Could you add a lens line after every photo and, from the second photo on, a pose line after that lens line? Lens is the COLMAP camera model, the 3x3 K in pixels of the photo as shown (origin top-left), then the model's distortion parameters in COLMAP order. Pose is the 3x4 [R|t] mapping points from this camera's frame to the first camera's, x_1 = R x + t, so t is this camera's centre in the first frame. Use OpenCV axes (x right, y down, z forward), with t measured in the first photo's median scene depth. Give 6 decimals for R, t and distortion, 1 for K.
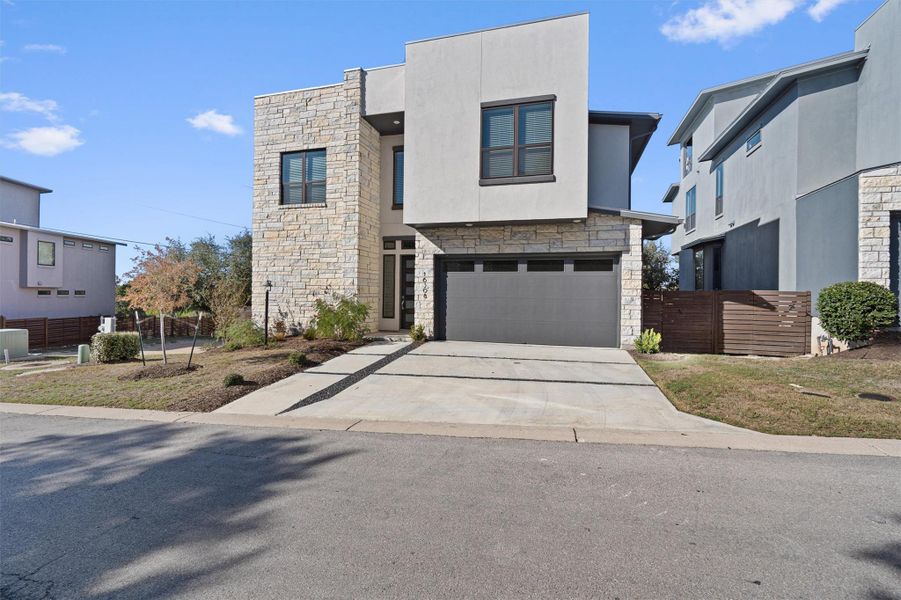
lens RADIAL K [[405.6, 0, 479.4], [0, 405.6, 292.7], [0, 0, 1]] dist [-0.009271, 0.000697]
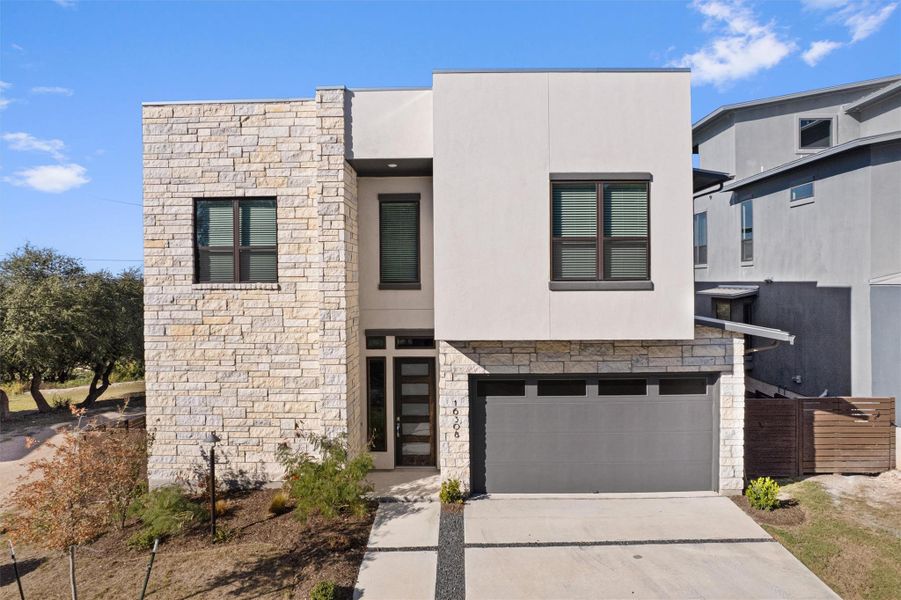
lens RADIAL K [[558.5, 0, 472.1], [0, 558.5, 272.0], [0, 0, 1]] dist [-0.031192, 0.002950]
pose [[0.966991, -0.011850, 0.254534, -0.343553], [0.008654, 0.999869, 0.013675, -0.279287], [-0.254663, -0.011021, 0.966967, 0.076047]]
